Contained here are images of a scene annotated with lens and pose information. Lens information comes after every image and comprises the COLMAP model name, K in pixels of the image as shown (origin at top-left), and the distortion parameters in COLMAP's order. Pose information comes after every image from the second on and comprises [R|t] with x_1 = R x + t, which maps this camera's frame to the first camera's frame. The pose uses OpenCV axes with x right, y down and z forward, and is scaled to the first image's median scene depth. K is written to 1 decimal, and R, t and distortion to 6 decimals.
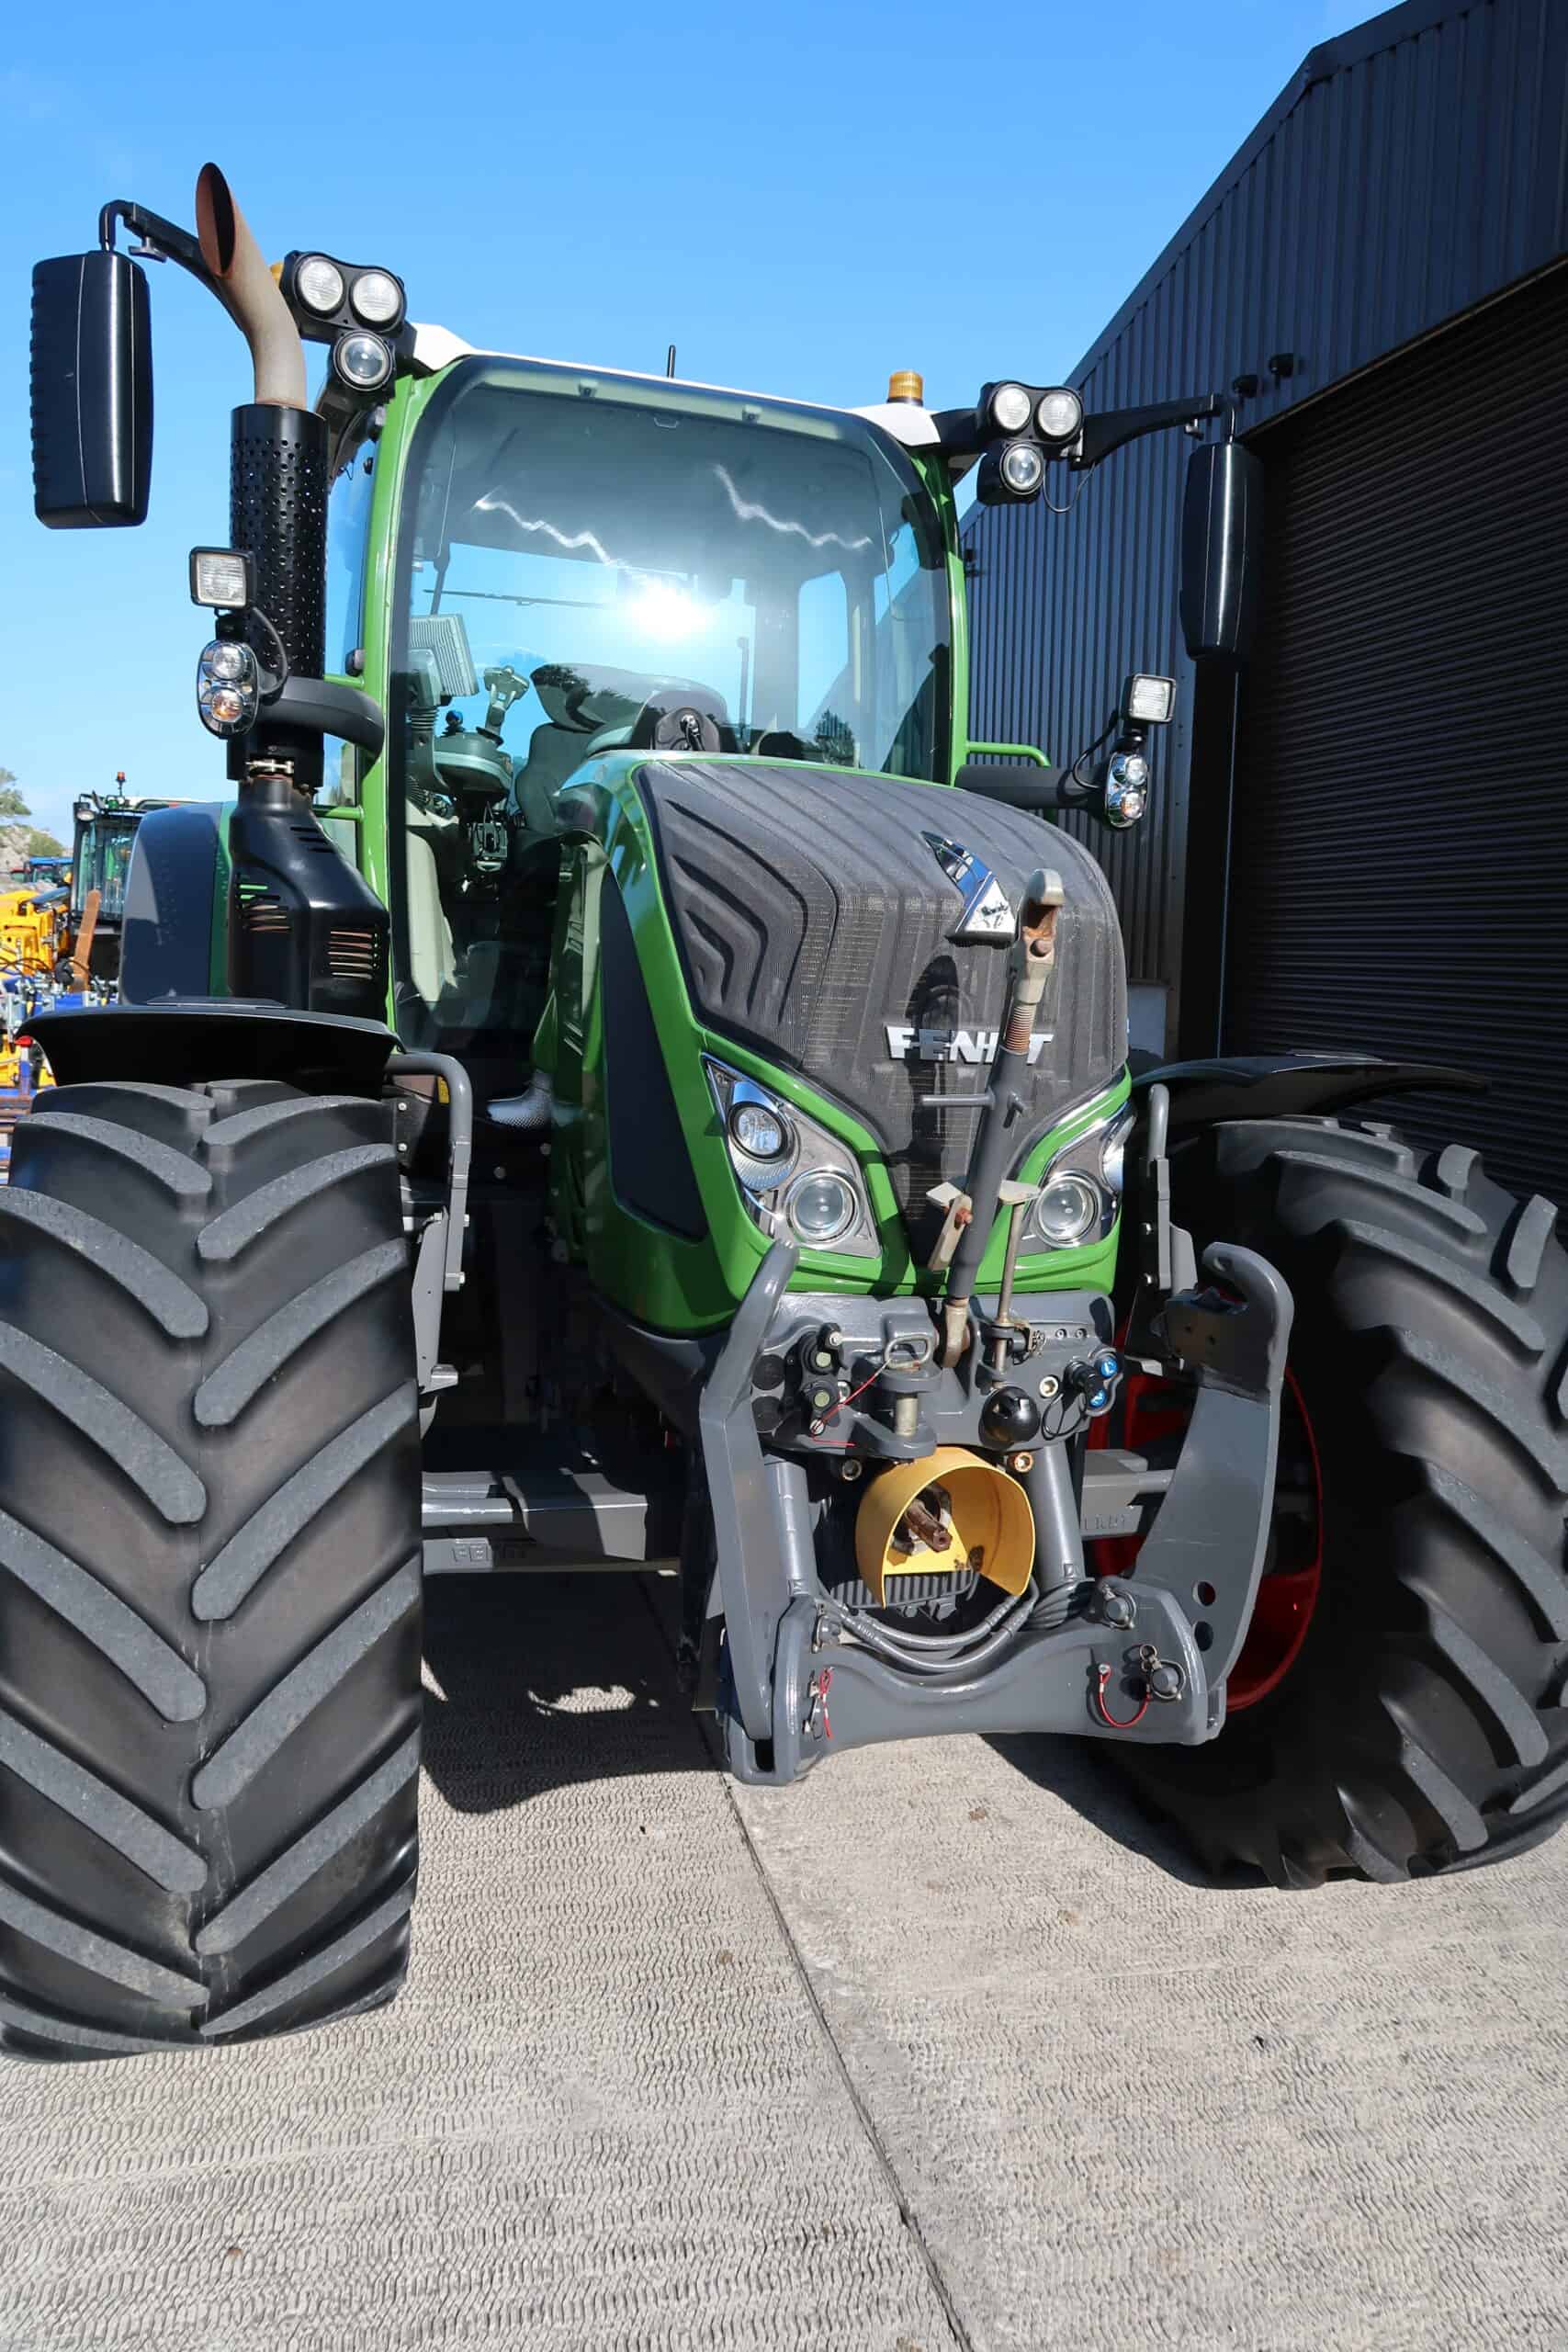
lens RADIAL K [[1619.4, 0, 781.4], [0, 1619.4, 1184.1], [0, 0, 1]] dist [-0.026126, 0.010589]
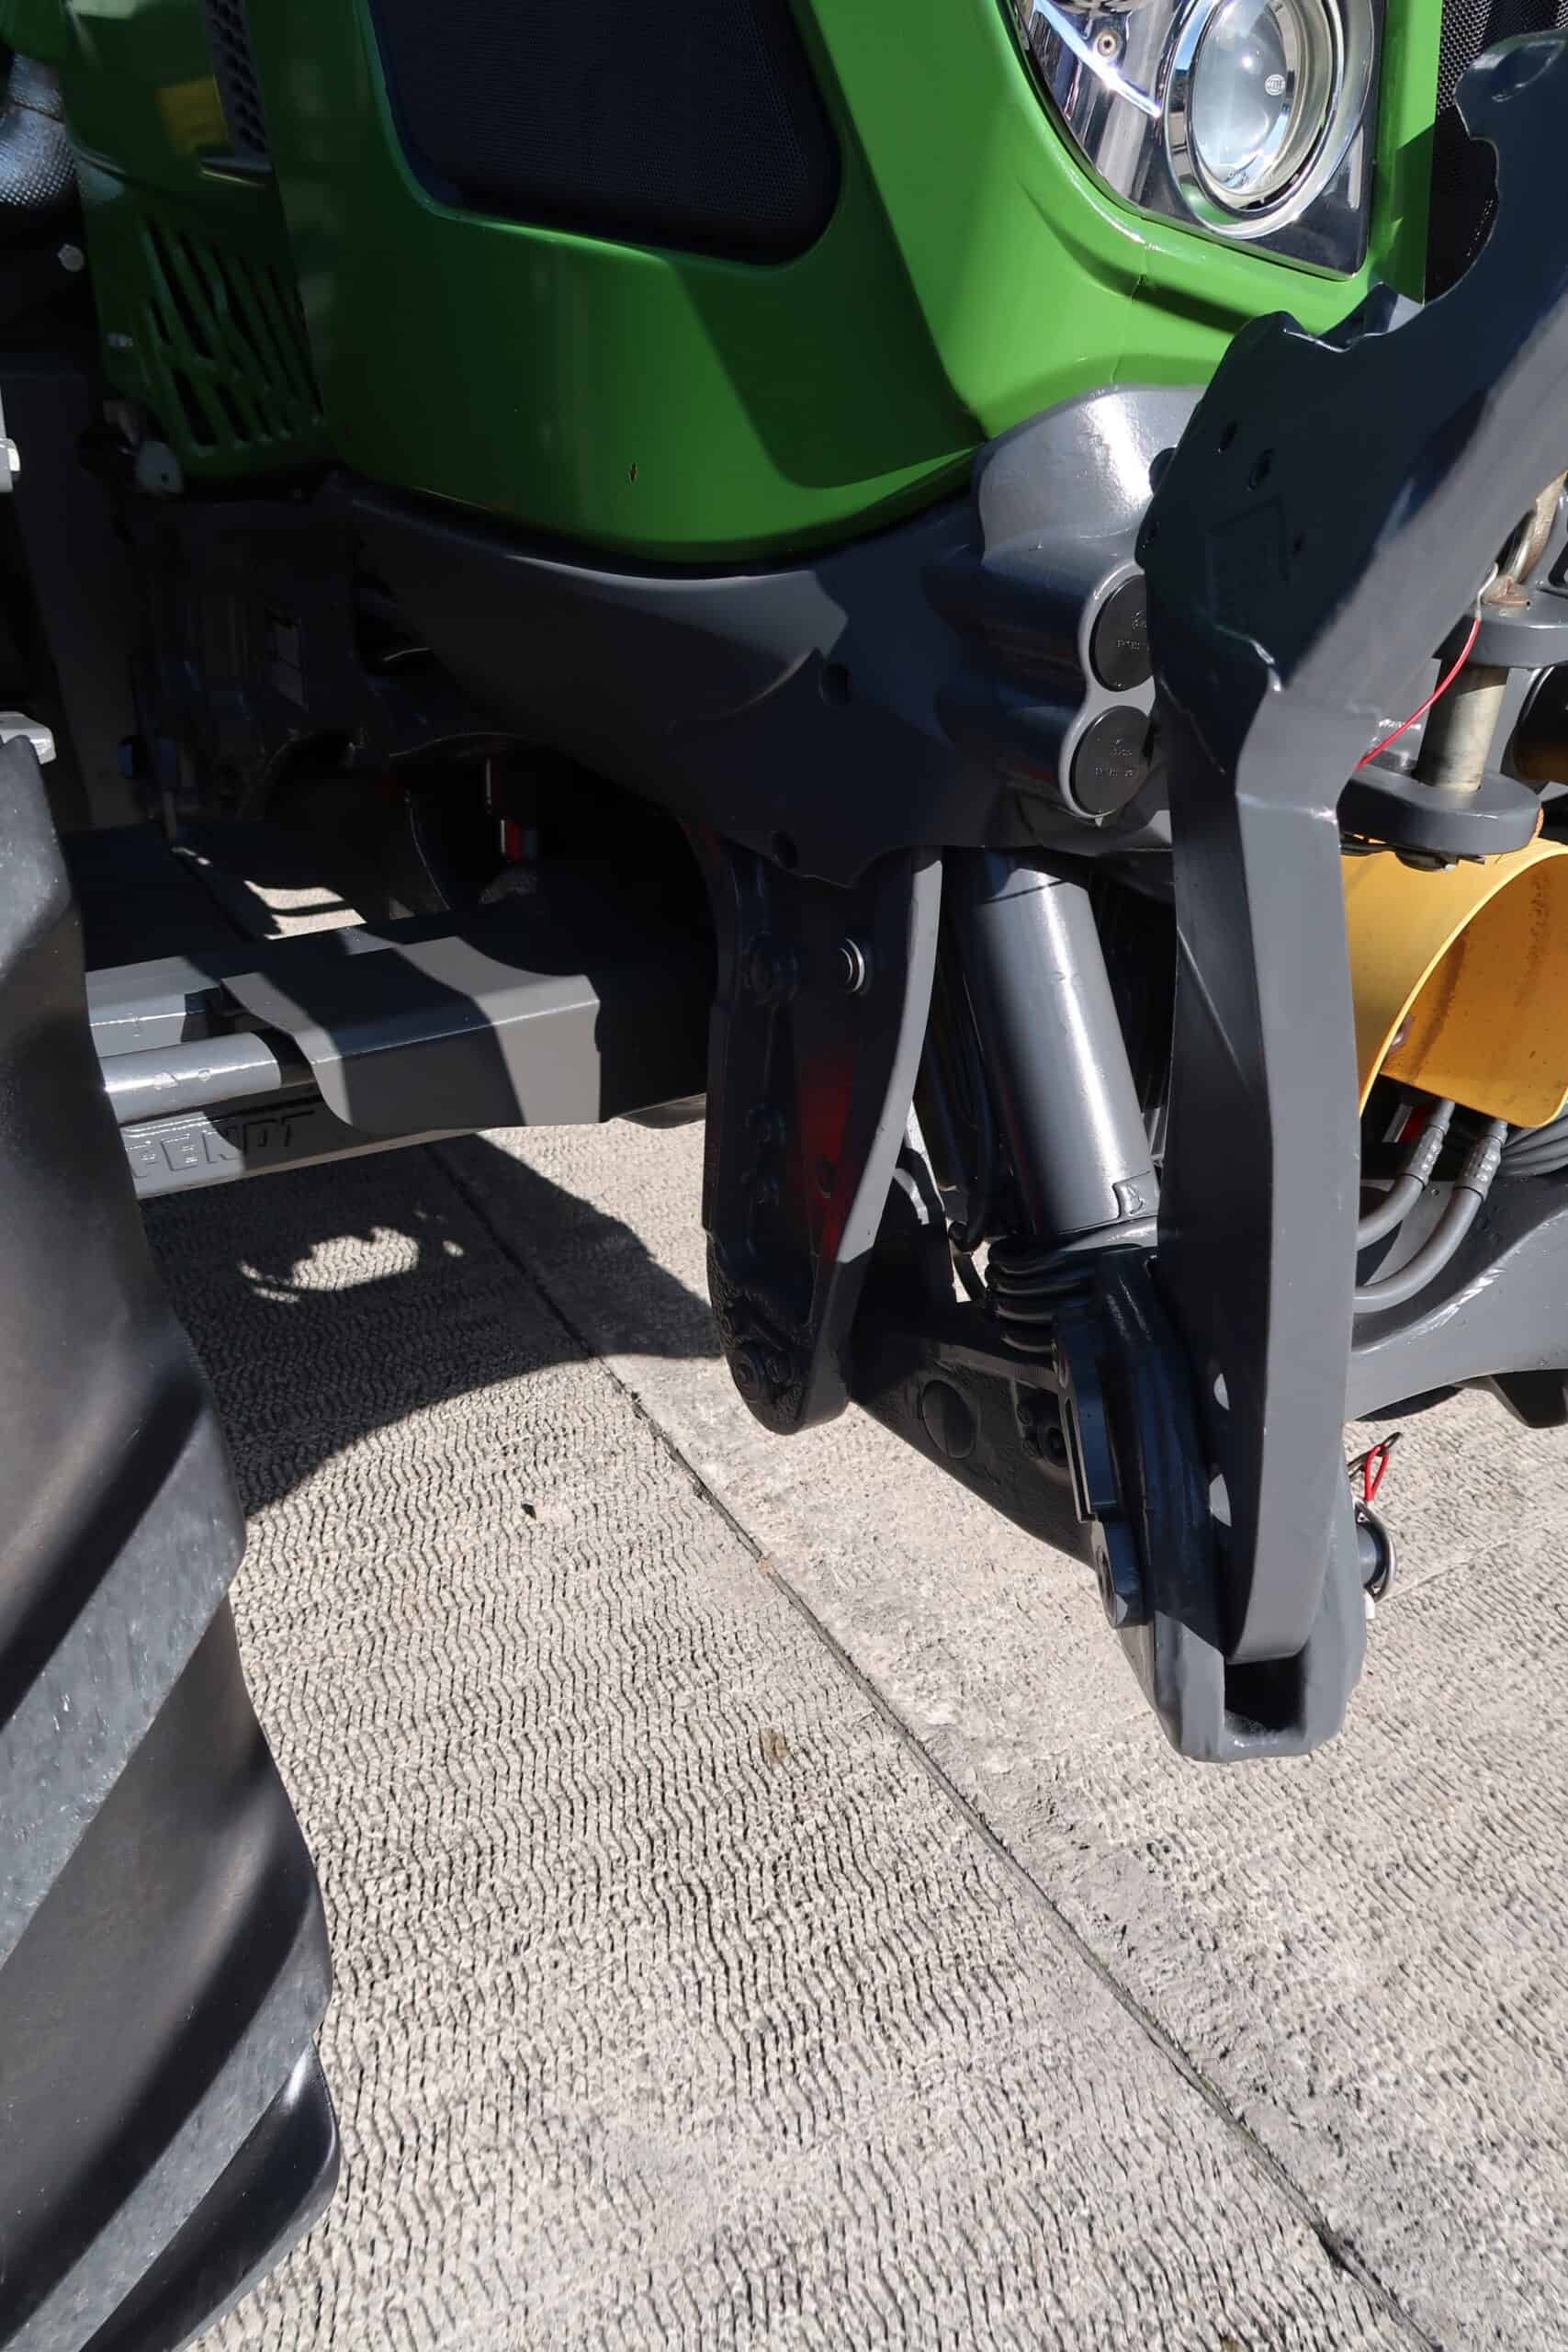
lens RADIAL K [[1619.4, 0, 781.4], [0, 1619.4, 1184.1], [0, 0, 1]] dist [-0.026126, 0.010589]
pose [[0.955003, -0.154370, 0.253257, -0.150062], [0.043898, 0.918042, 0.394047, 0.075724], [-0.293329, -0.365198, 0.883509, 0.582425]]
